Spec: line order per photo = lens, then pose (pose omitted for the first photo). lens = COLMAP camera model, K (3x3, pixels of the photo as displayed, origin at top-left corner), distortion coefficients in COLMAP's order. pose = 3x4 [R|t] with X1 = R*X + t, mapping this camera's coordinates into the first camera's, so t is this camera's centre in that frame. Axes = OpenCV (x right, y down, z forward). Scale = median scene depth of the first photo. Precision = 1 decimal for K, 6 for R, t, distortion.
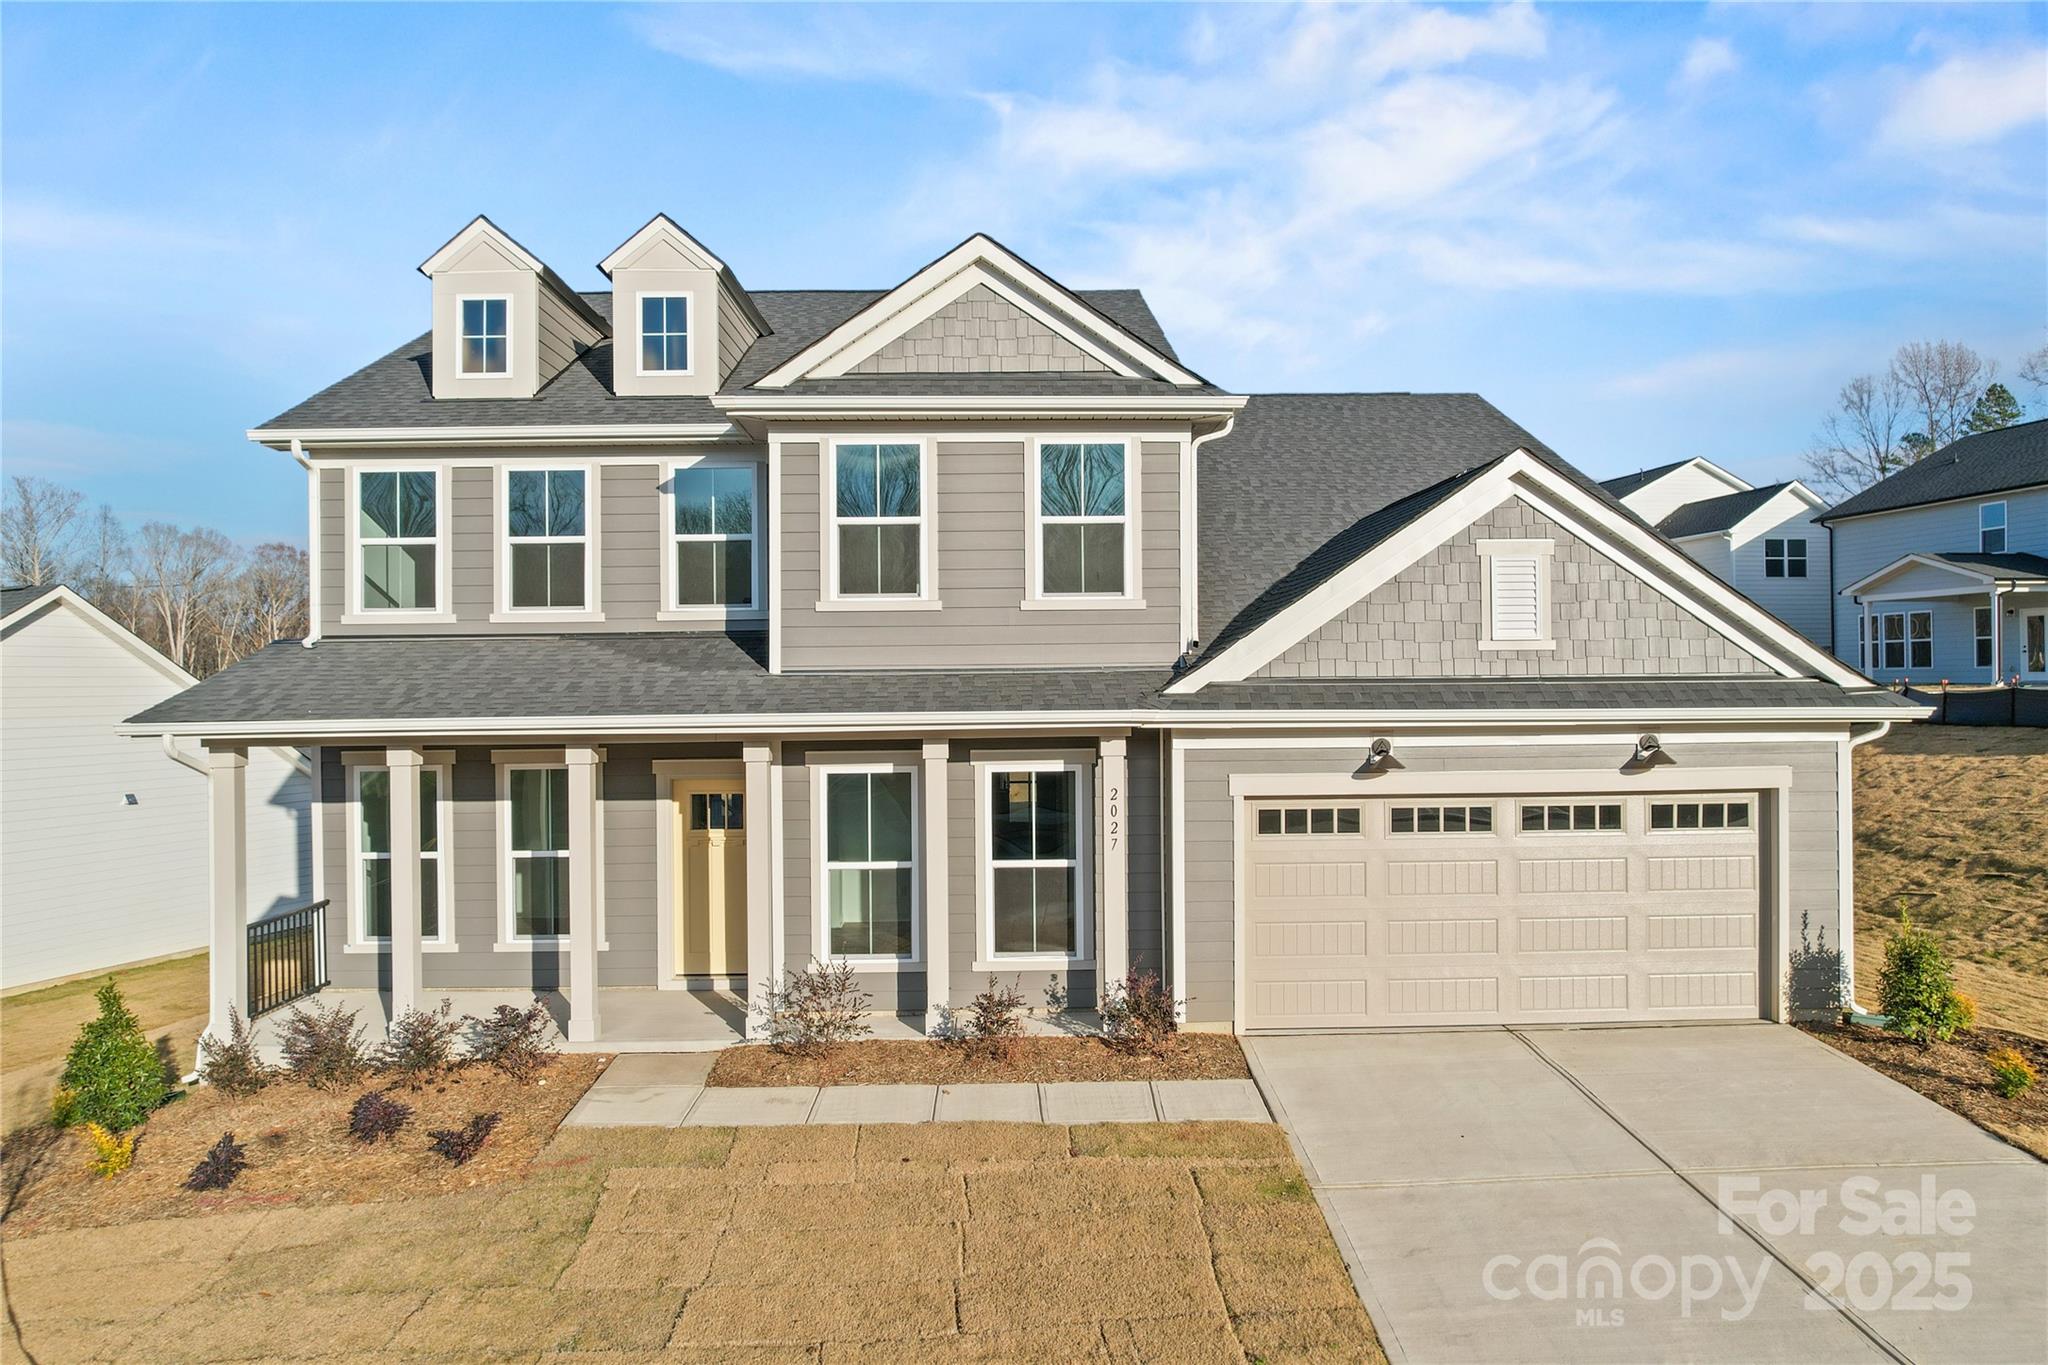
lens RADIAL K [[1316.0, 0, 1028.5], [0, 1316.0, 687.3], [0, 0, 1]] dist [-0.085648, 0.079537]
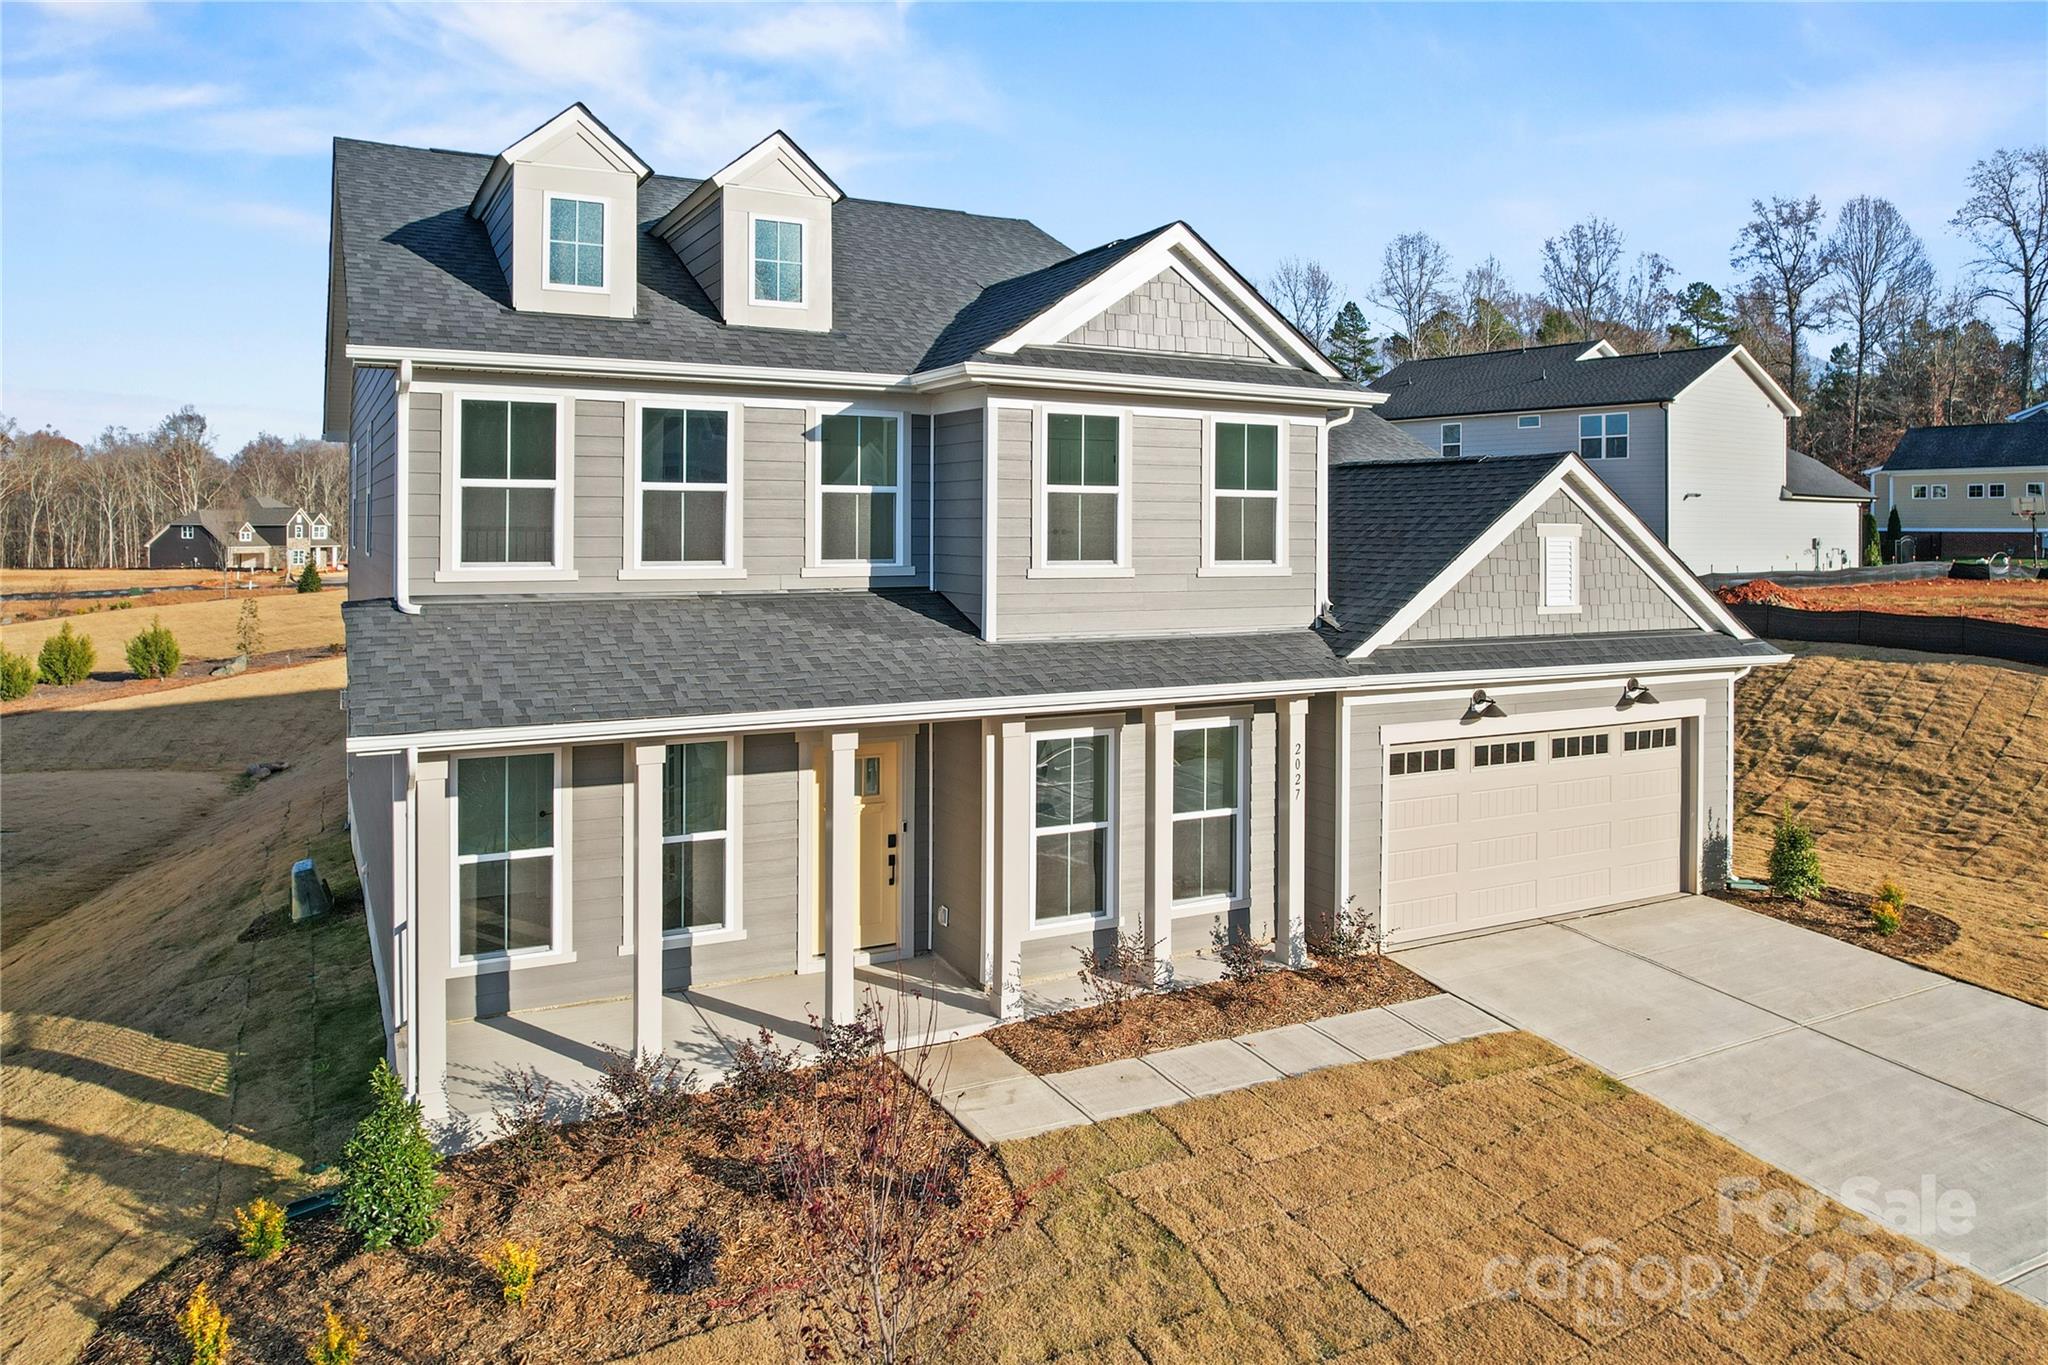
lens RADIAL K [[1352.0, 0, 1024.3], [0, 1352.0, 542.6], [0, 0, 1]] dist [-0.043039, 0.002106]
pose [[0.902526, 0.012925, 0.430441, -0.606738], [-0.013394, 0.999908, -0.001940, -0.083327], [-0.430426, -0.004014, 0.902617, 0.072840]]
